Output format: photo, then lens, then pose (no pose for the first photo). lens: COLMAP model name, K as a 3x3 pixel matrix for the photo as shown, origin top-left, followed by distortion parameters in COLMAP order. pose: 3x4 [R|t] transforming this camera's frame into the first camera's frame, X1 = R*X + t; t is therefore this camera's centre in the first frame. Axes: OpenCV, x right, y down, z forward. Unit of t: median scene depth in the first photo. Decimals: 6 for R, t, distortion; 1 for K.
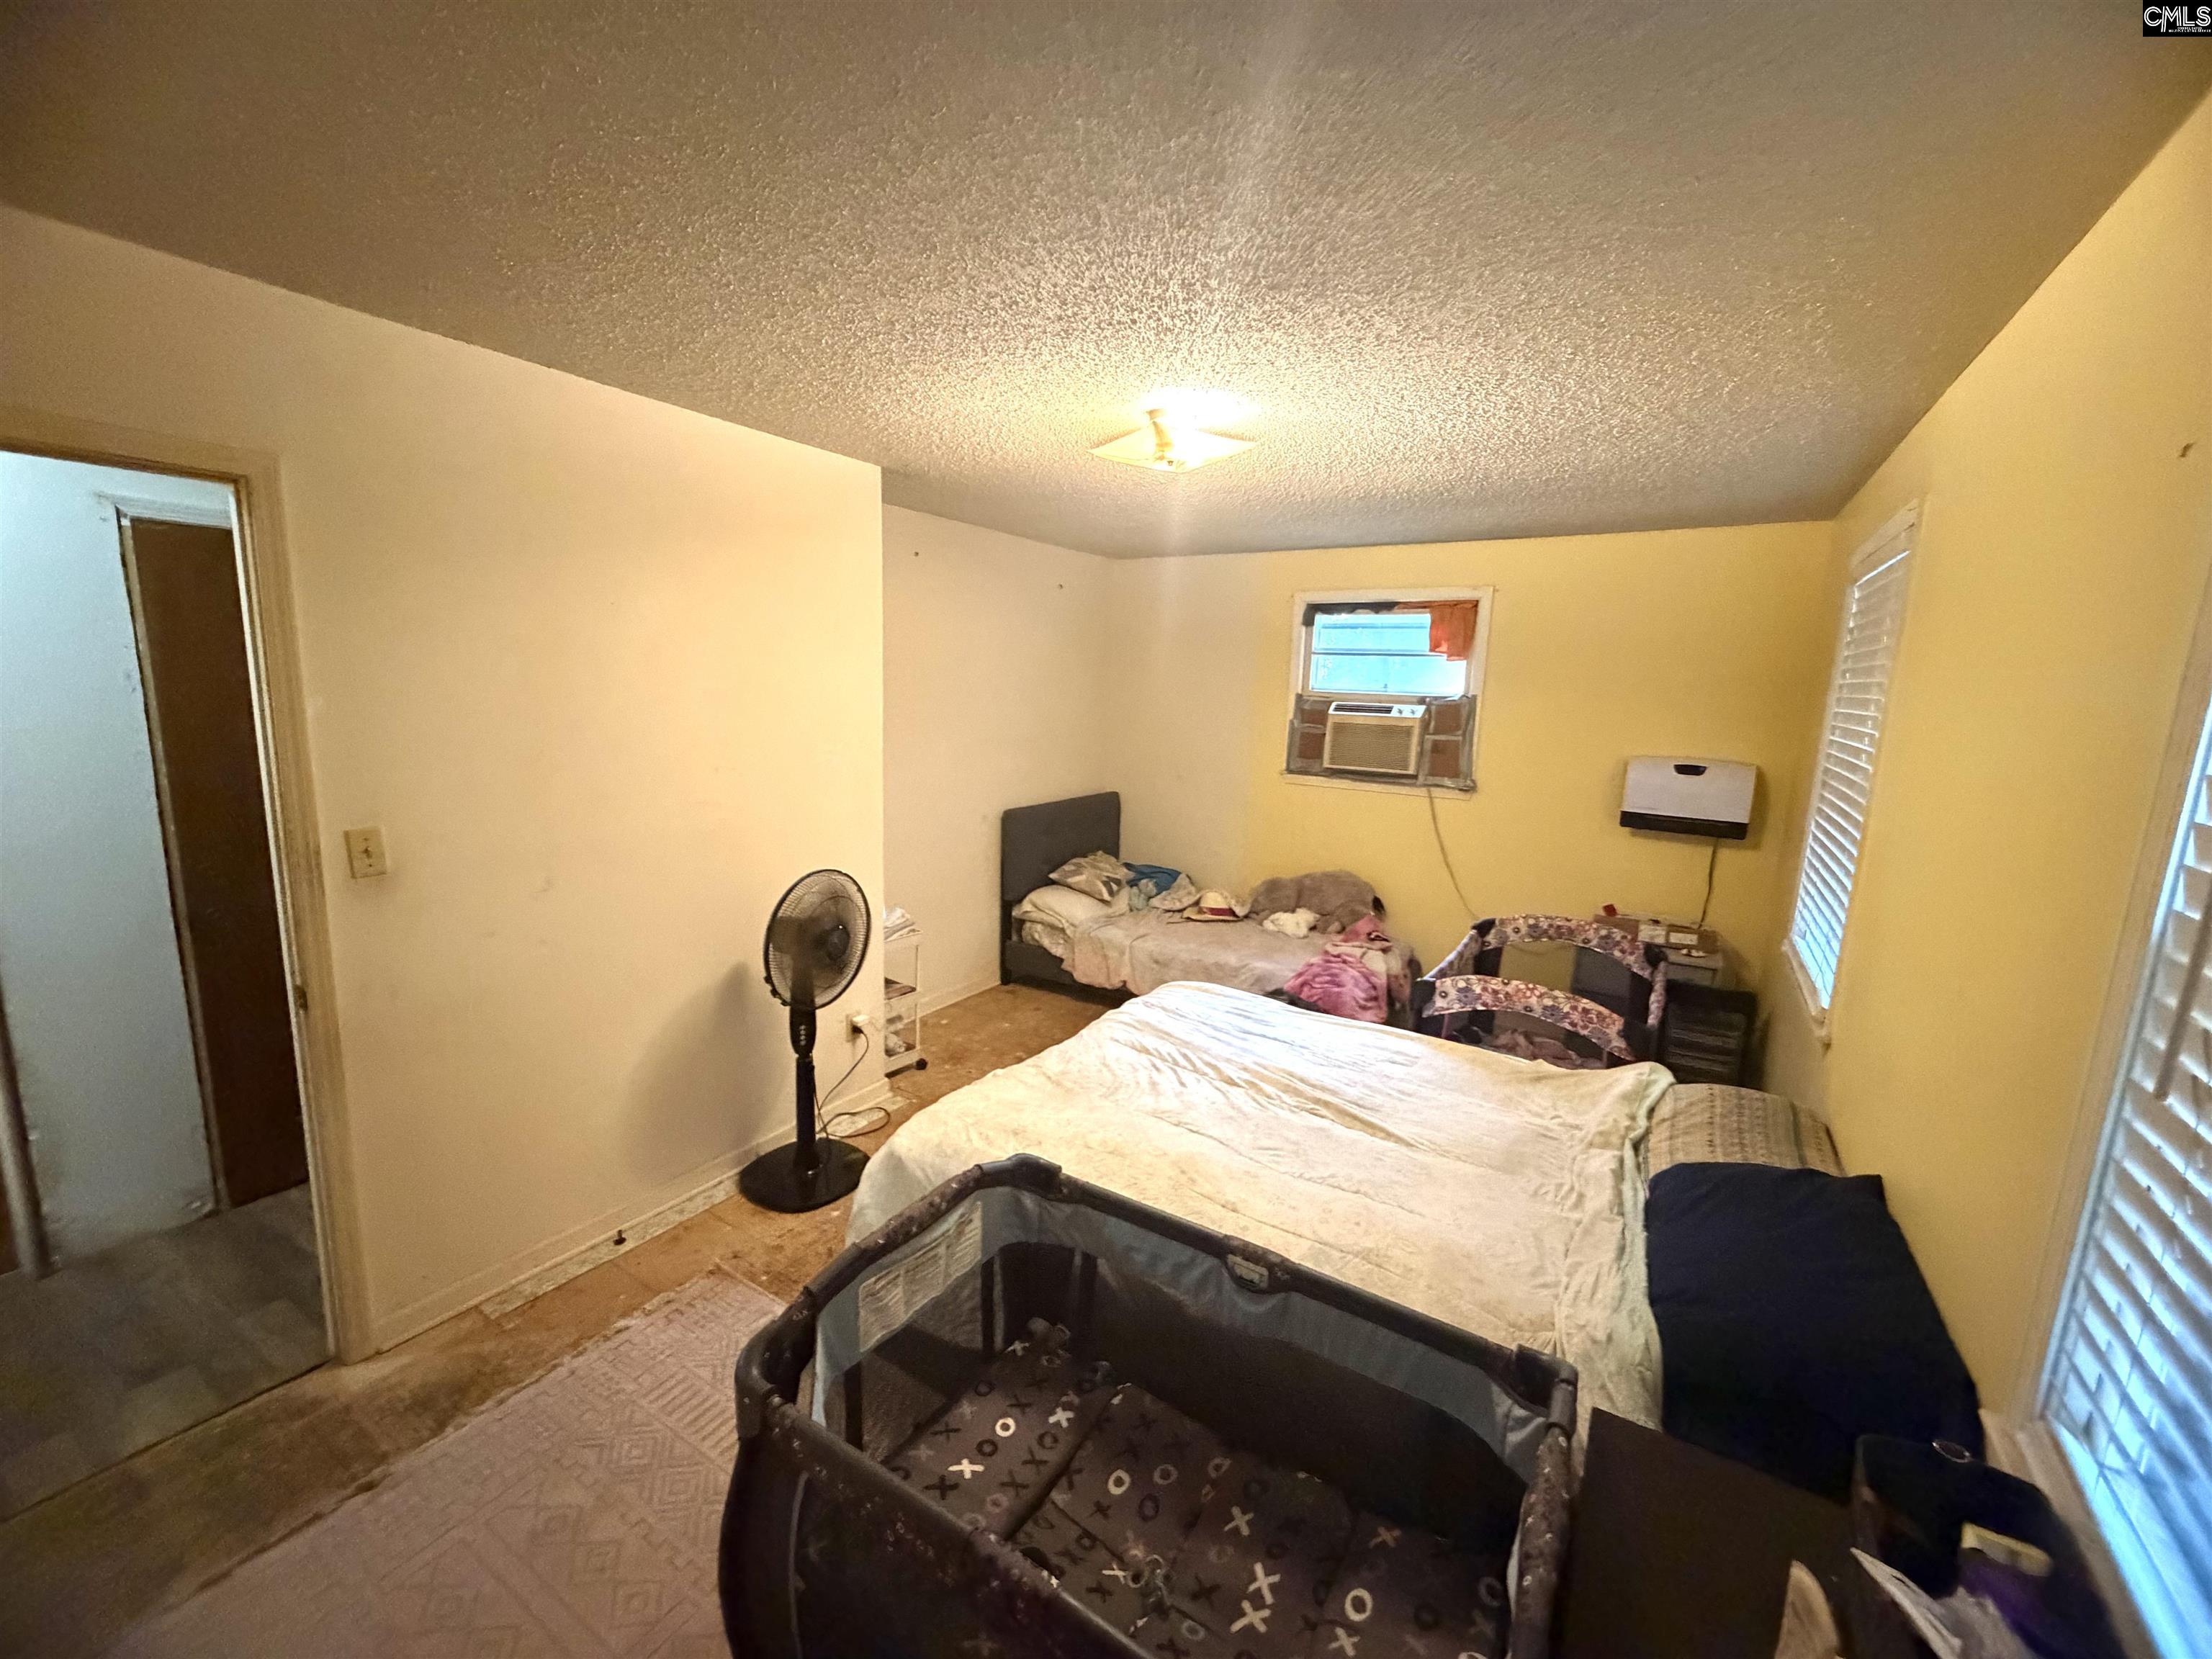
lens RADIAL K [[896.5, 0, 1106.0], [0, 896.5, 829.5], [0, 0, 1]] dist [0.002044, 0.000694]
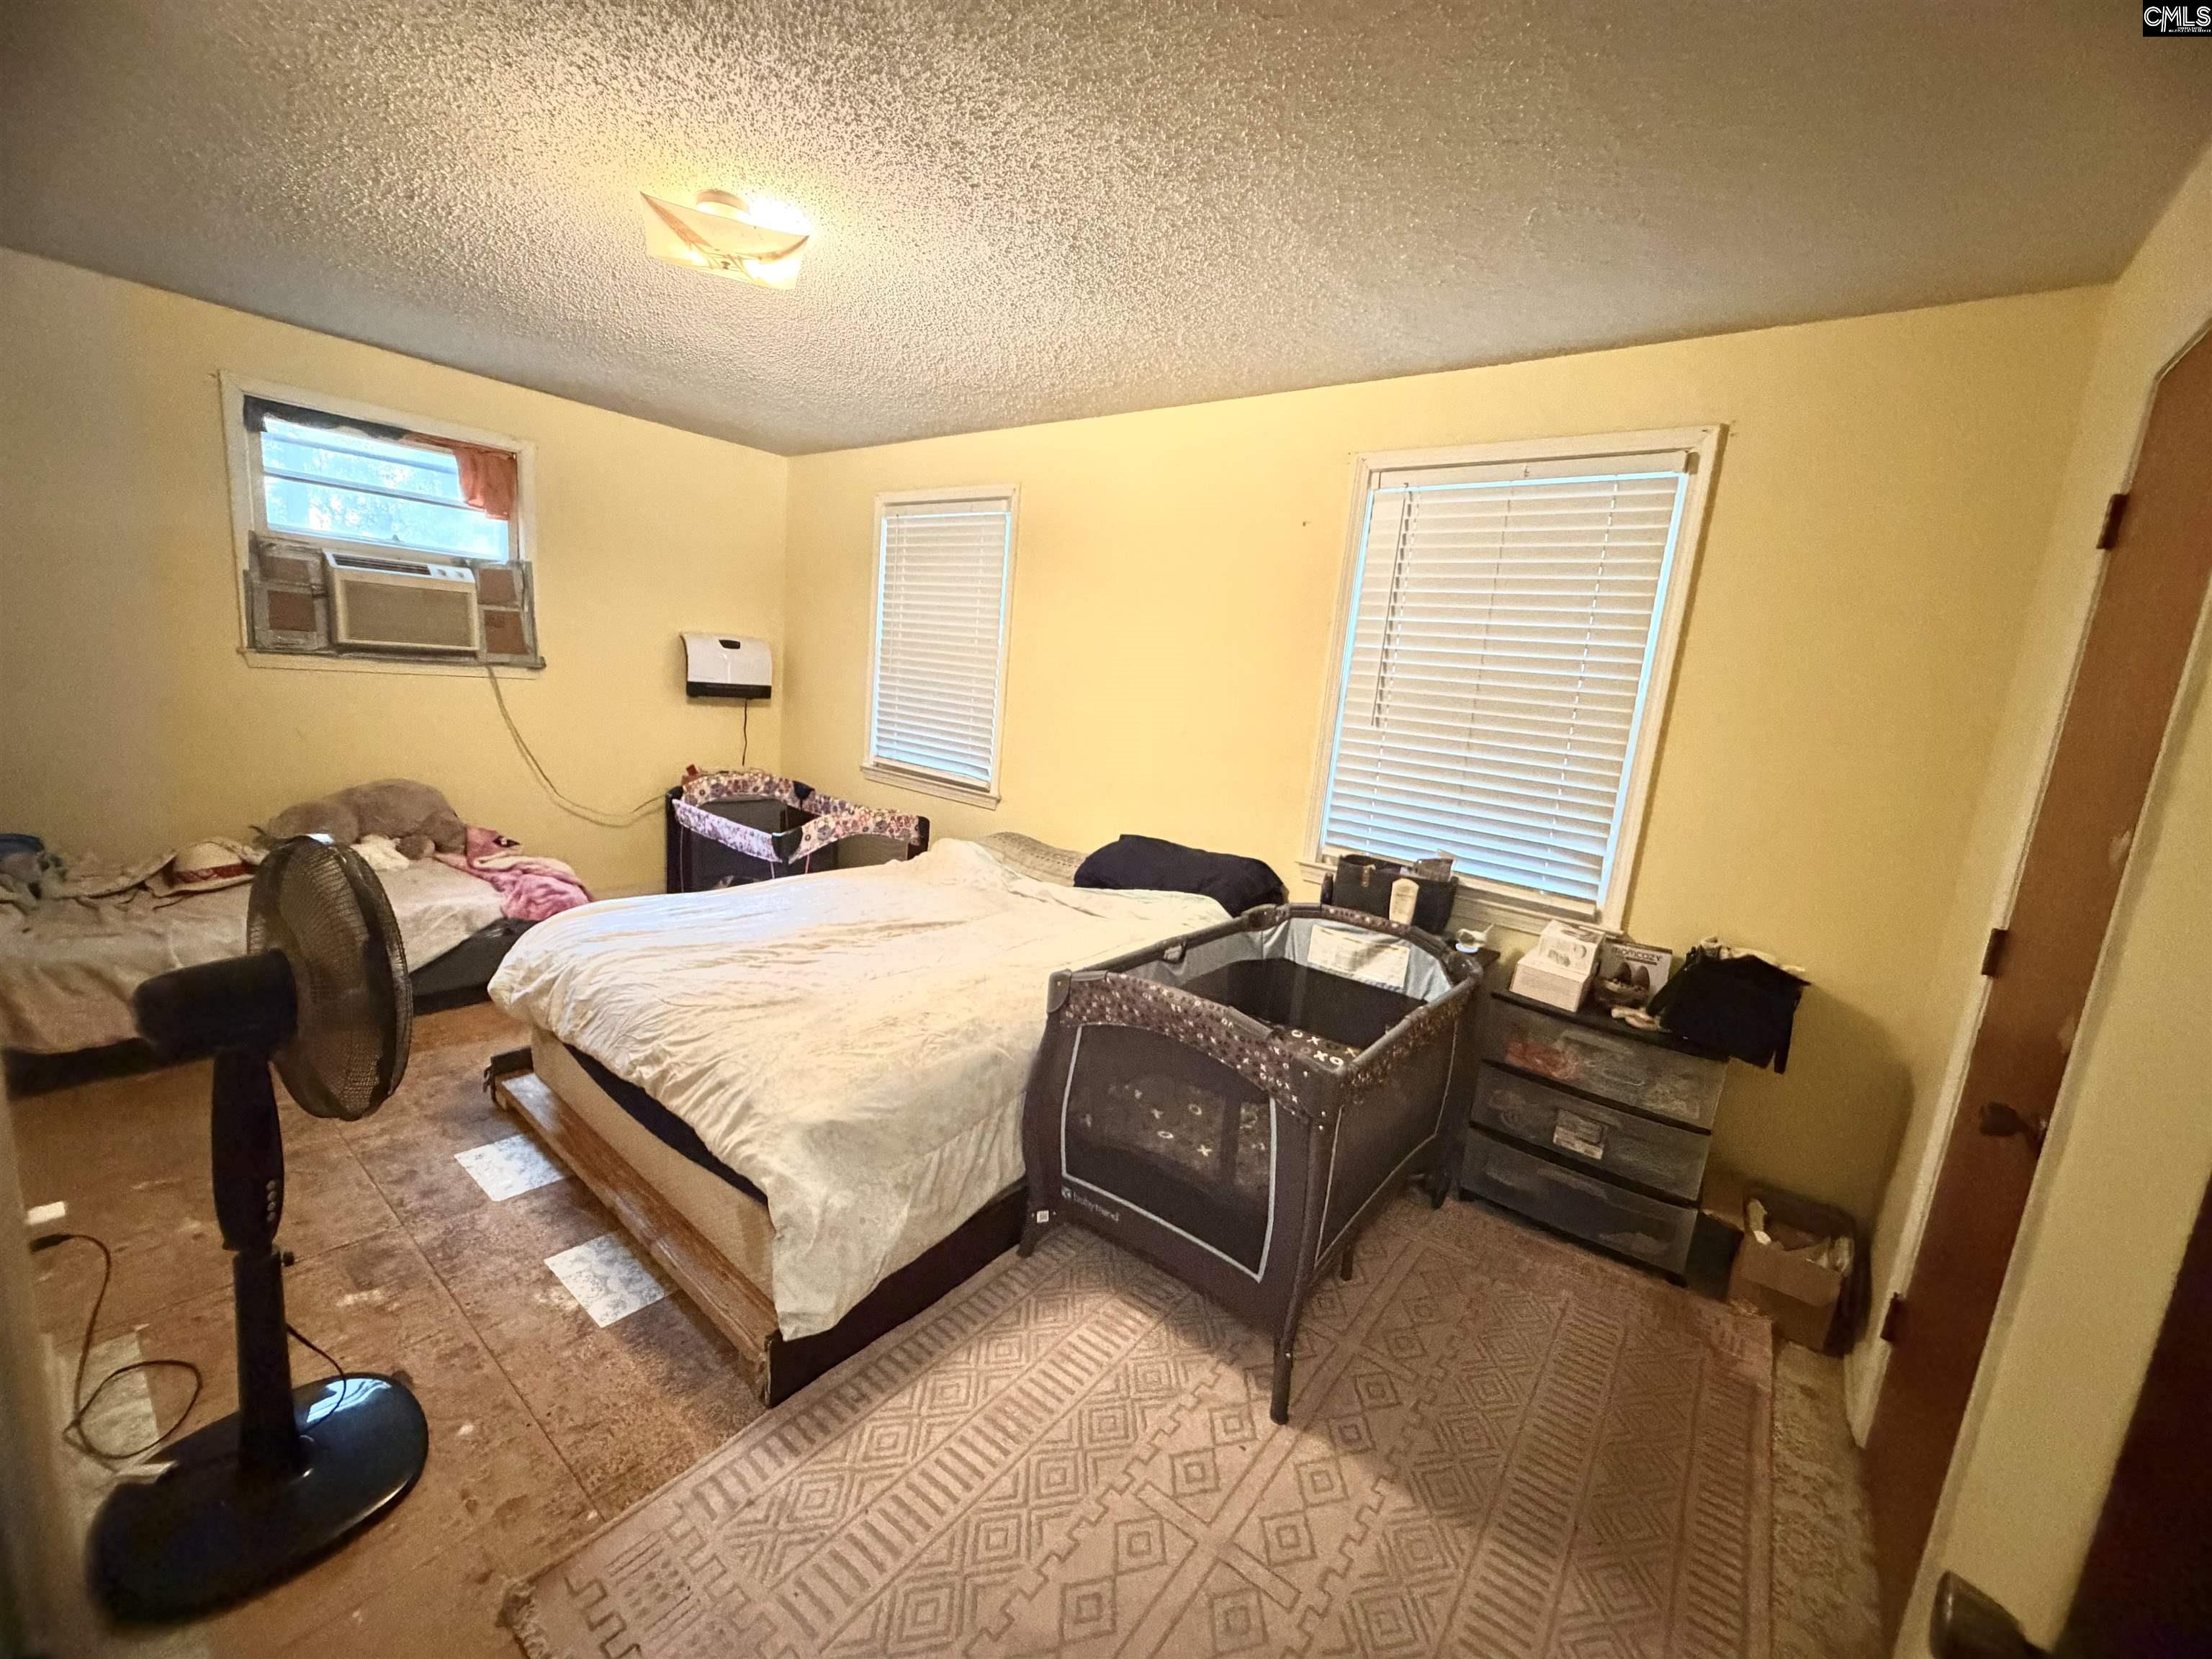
lens RADIAL K [[896.5, 0, 1106.0], [0, 896.5, 829.5], [0, 0, 1]] dist [0.002044, 0.000694]
pose [[0.090922, -0.197934, 0.975989, -0.487241], [0.082096, 0.978203, 0.190735, -0.009897], [-0.992468, 0.062783, 0.105190, 0.342904]]
